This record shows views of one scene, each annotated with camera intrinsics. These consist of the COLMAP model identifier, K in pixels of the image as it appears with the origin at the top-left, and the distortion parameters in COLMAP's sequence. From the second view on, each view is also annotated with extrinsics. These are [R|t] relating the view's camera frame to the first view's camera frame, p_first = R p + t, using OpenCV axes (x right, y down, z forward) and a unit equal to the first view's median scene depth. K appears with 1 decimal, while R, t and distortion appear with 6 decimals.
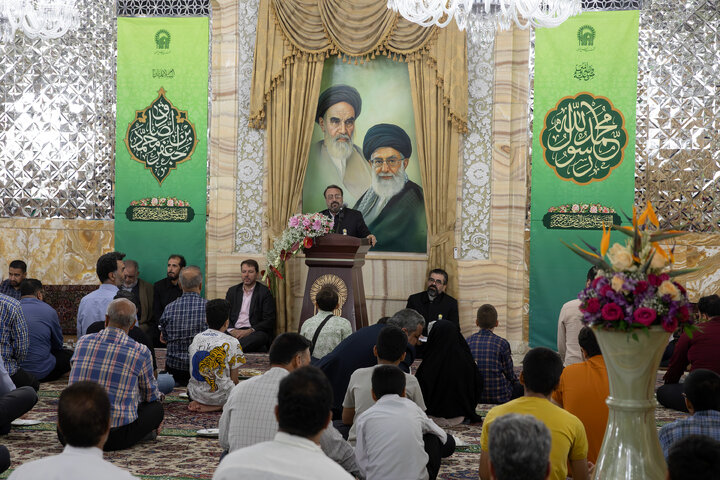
lens RADIAL K [[1618.8, 0, 382.7], [0, 1618.8, 227.1], [0, 0, 1]] dist [0.221656, 0.325683]
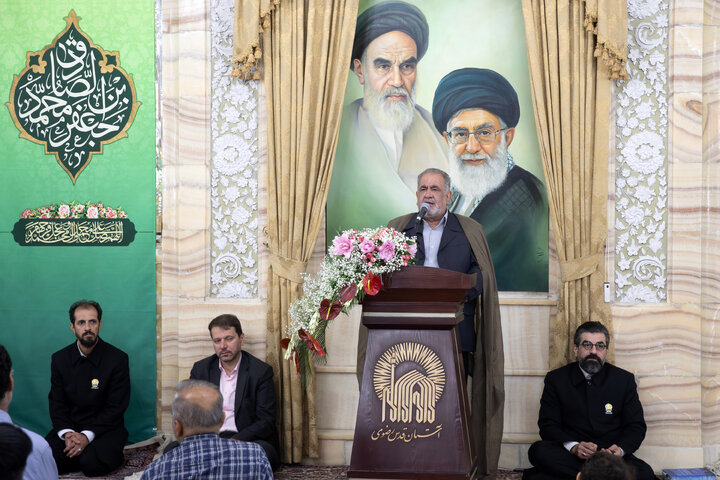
lens RADIAL K [[1618.8, 0, 382.7], [0, 1618.8, 227.1], [0, 0, 1]] dist [0.221656, 0.325683]
pose [[0.996945, -0.019569, 0.075621, -0.073775], [0.019563, 0.999808, 0.000809, -0.008498], [-0.075622, 0.000673, 0.997136, 0.427622]]
